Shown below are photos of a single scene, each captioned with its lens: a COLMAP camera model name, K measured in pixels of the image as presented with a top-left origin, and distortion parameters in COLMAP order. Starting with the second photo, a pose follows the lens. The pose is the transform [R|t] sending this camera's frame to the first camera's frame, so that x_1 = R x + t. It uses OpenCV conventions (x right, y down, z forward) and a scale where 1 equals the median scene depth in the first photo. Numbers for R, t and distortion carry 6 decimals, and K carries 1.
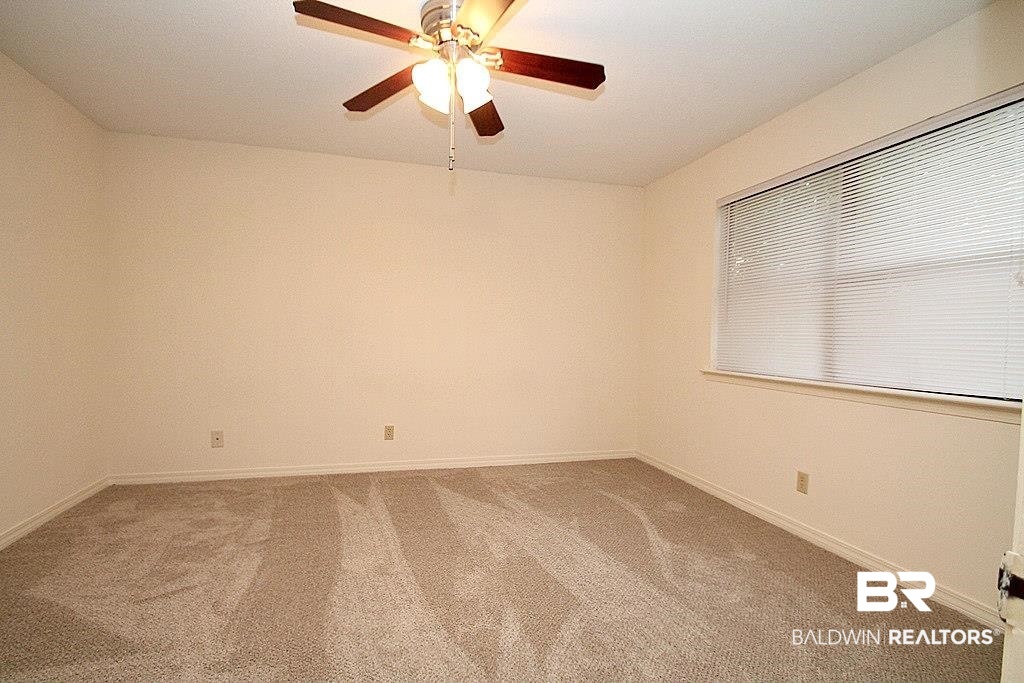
lens RADIAL K [[486.3, 0, 505.6], [0, 486.3, 352.8], [0, 0, 1]] dist [0.010535, -0.000262]
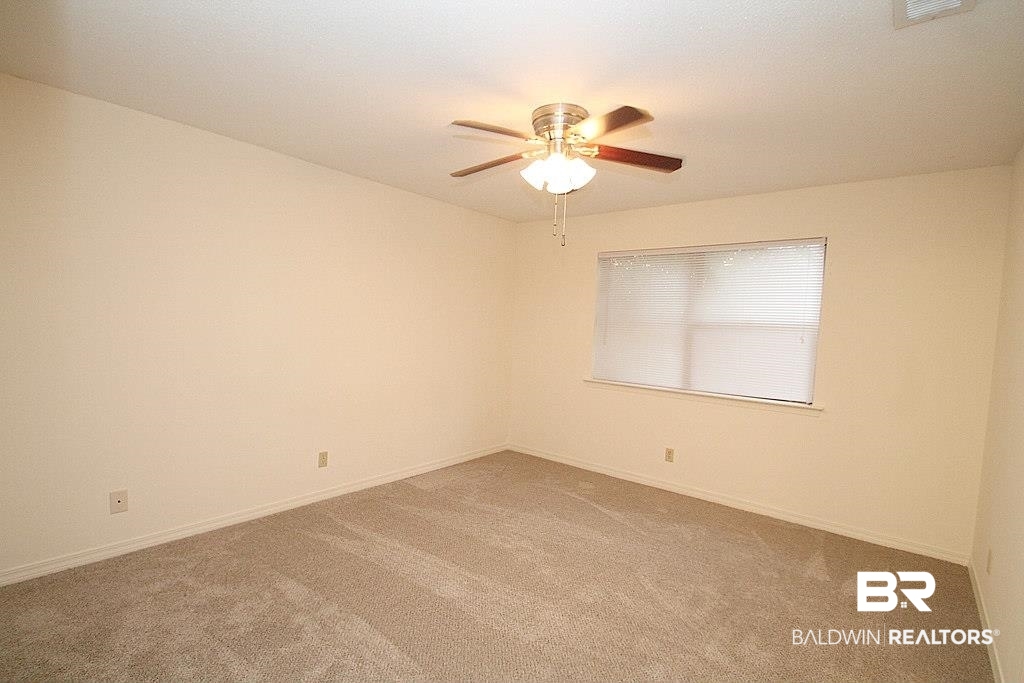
lens RADIAL K [[483.4, 0, 512.0], [0, 483.4, 341.5], [0, 0, 1]] dist [0.001058, -0.000281]
pose [[0.813983, -0.002581, 0.580883, -0.600325], [-0.008885, 0.999818, 0.016893, -0.100249], [-0.580821, -0.018911, 0.813812, 0.048797]]
